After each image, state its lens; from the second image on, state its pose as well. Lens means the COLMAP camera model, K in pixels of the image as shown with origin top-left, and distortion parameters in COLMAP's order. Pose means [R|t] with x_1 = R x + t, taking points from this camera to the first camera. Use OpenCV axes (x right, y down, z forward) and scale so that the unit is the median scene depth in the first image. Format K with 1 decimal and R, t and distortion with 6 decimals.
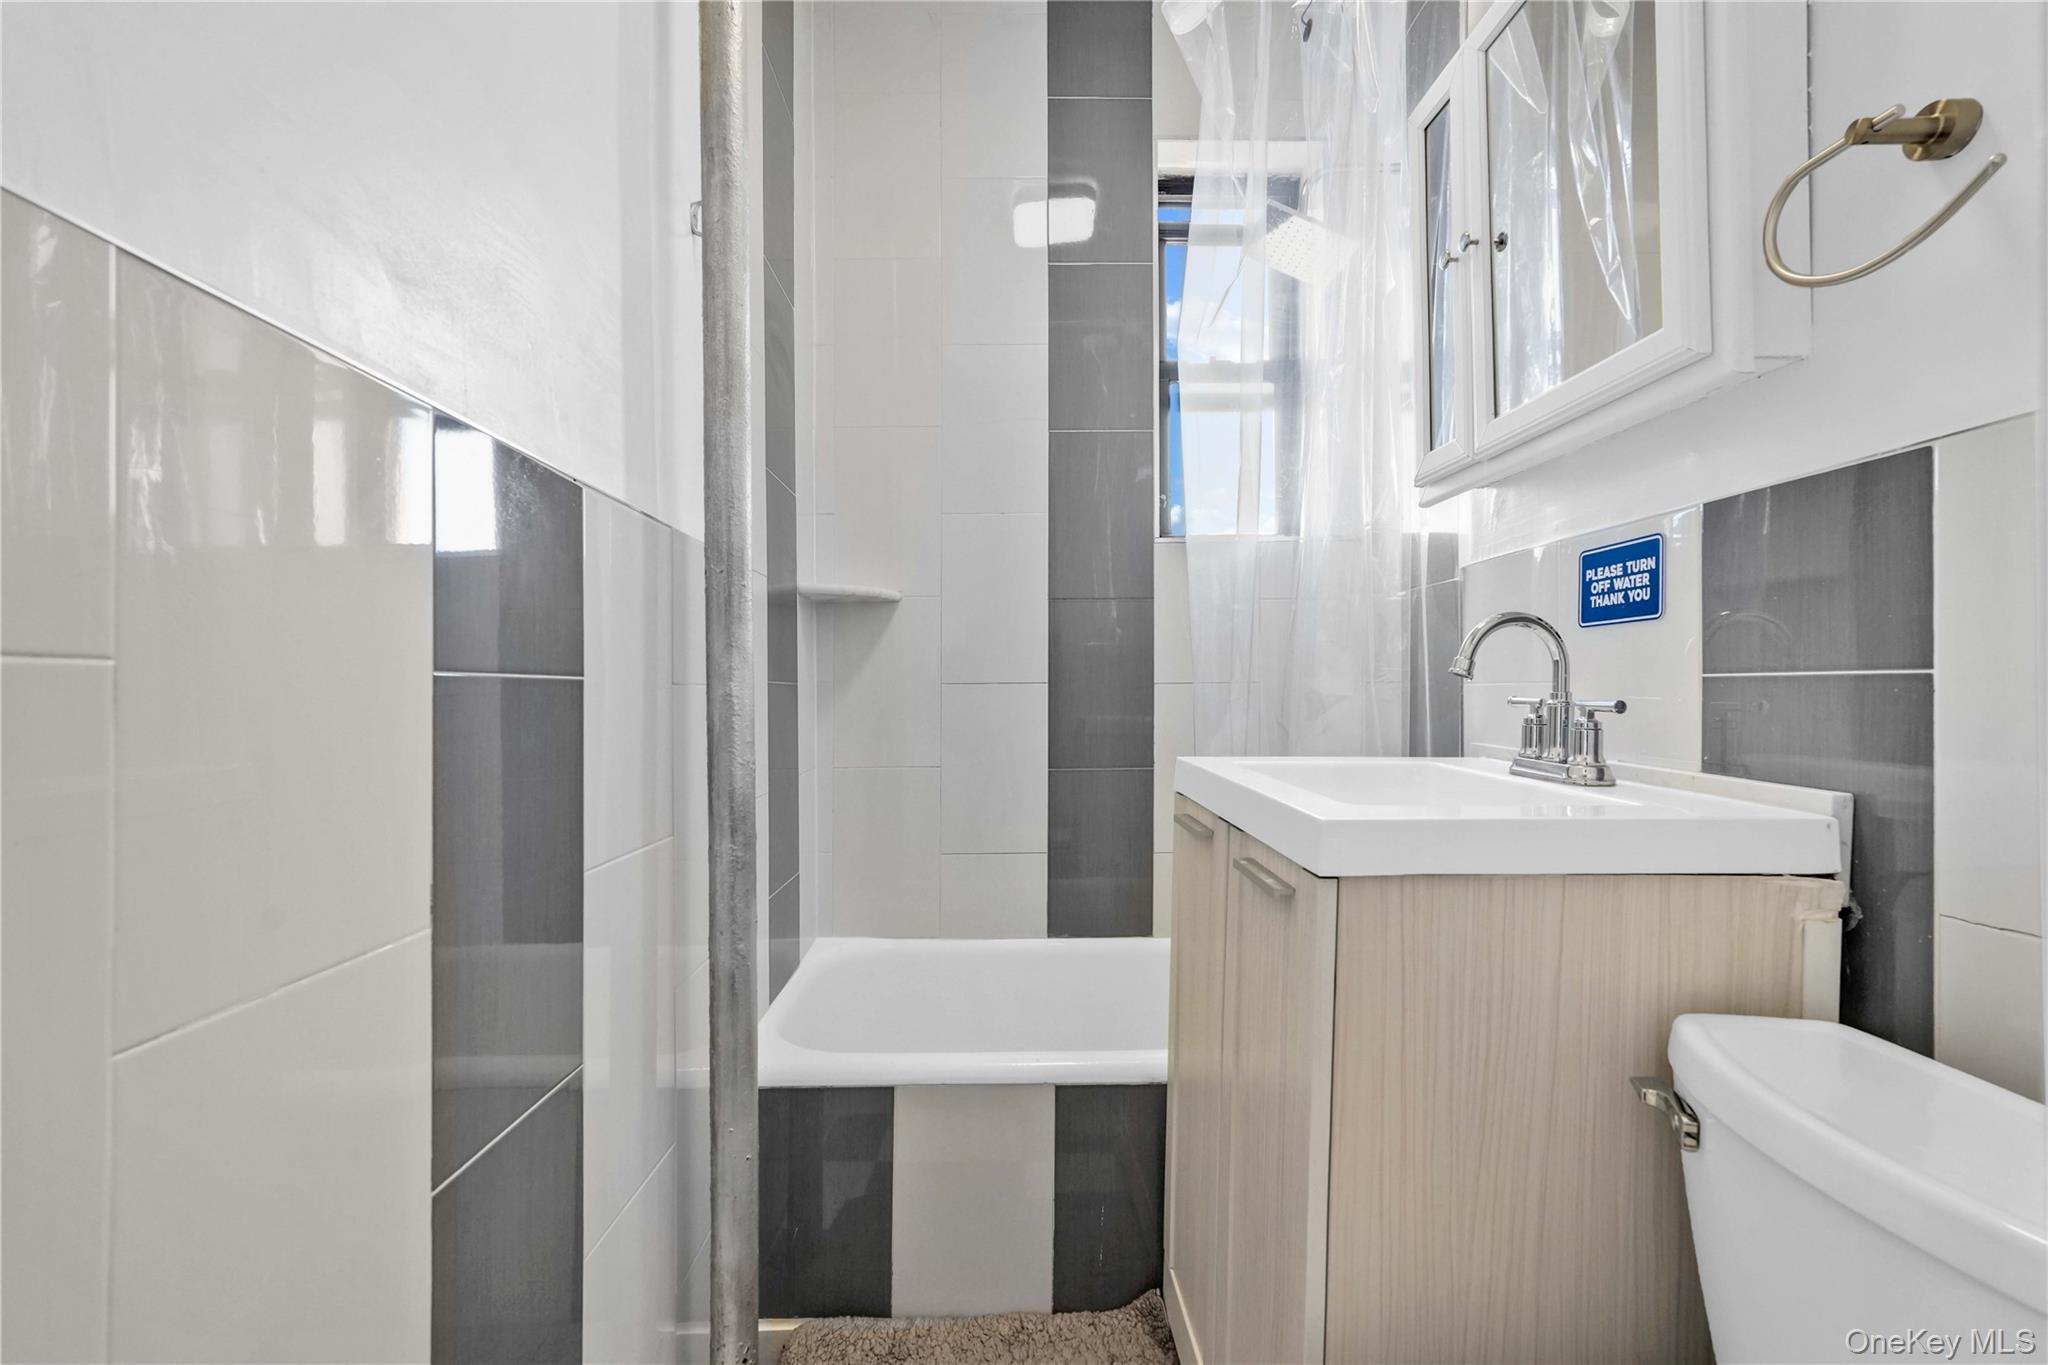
lens RADIAL K [[918.9, 0, 1014.2], [0, 918.9, 685.4], [0, 0, 1]] dist [-0.010344, 0.003896]
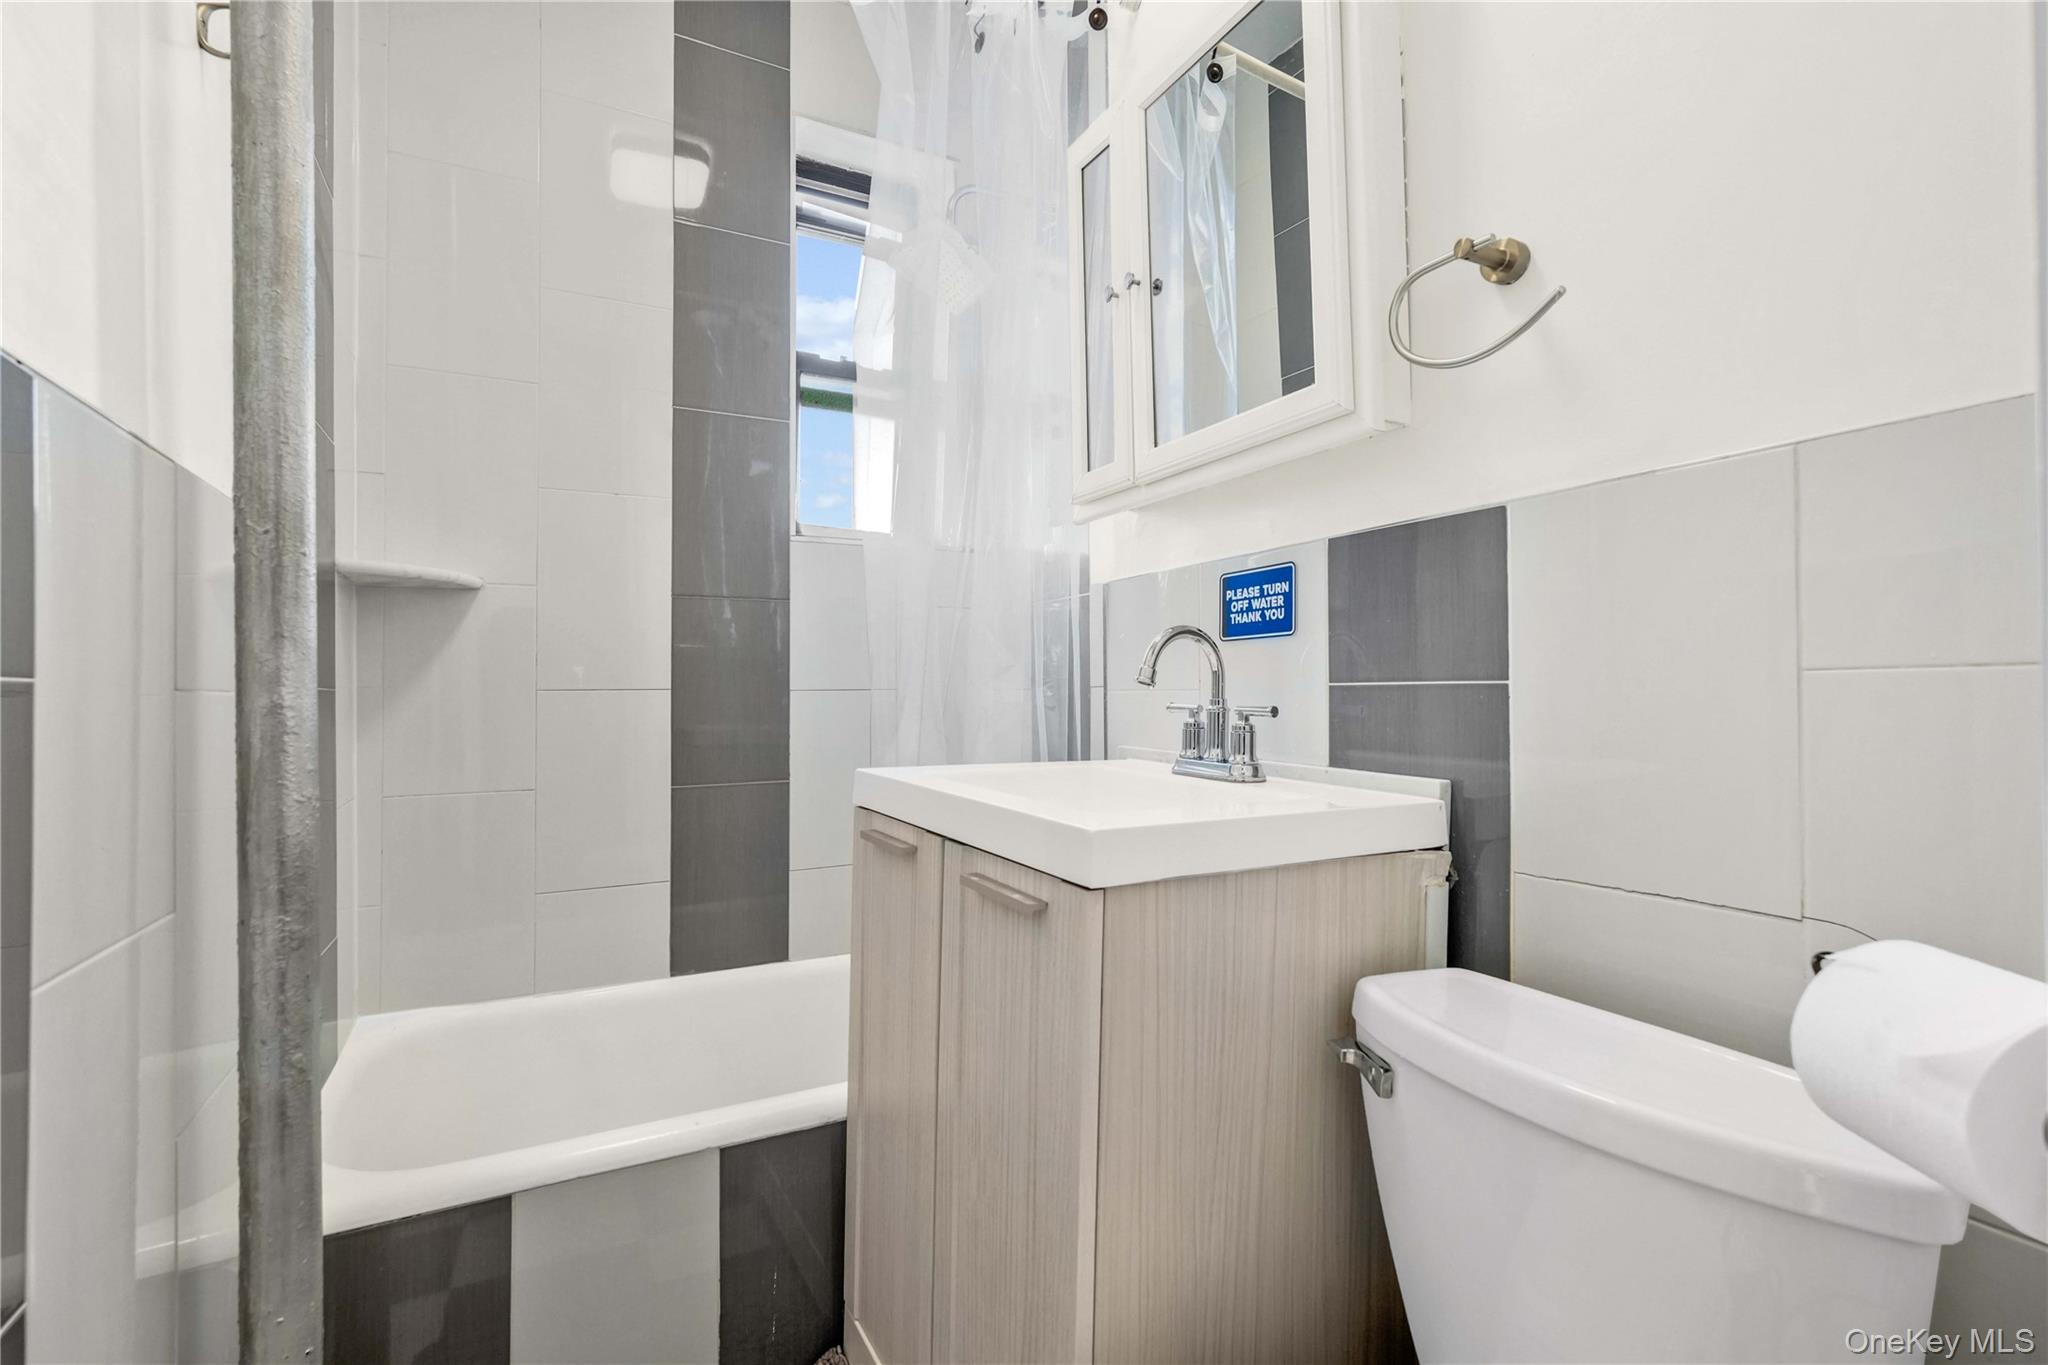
lens RADIAL K [[918.9, 0, 1026.3], [0, 918.9, 685.5], [0, 0, 1]] dist [-0.010344, 0.003896]
pose [[0.892610, 0.004000, 0.450811, -0.111693], [-0.000961, 0.999975, -0.006968, -0.000744], [-0.450828, 0.005786, 0.892592, 0.104861]]
